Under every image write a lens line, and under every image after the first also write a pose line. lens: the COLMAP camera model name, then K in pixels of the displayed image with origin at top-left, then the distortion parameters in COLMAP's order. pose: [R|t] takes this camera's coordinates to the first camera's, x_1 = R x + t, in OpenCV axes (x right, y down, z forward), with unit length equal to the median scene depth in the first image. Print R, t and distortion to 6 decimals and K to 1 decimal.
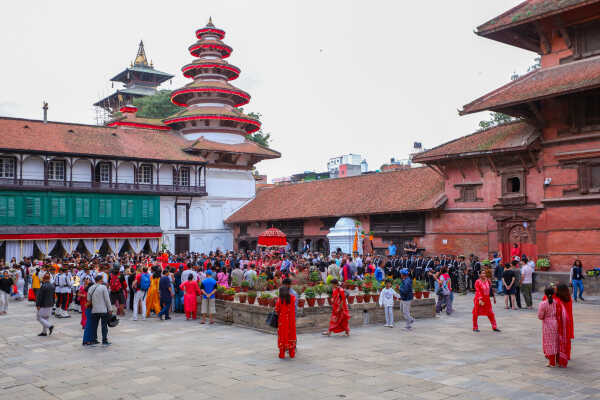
lens RADIAL K [[648.5, 0, 300.0], [0, 648.5, 200.0], [0, 0, 1]] dist [0.070657, -0.008553]
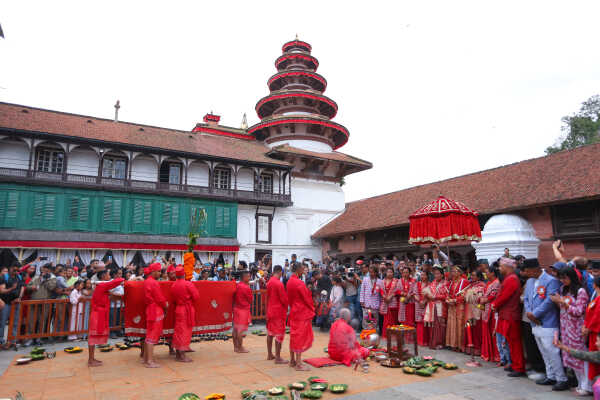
lens RADIAL K [[407.8, 0, 300.0], [0, 407.8, 200.0], [0, 0, 1]] dist [-0.027400, 0.005774]
pose [[0.992835, -0.011705, -0.118918, -0.068894], [-0.001684, 0.993721, -0.111875, 0.047677], [0.119481, 0.111274, 0.986581, 0.467414]]
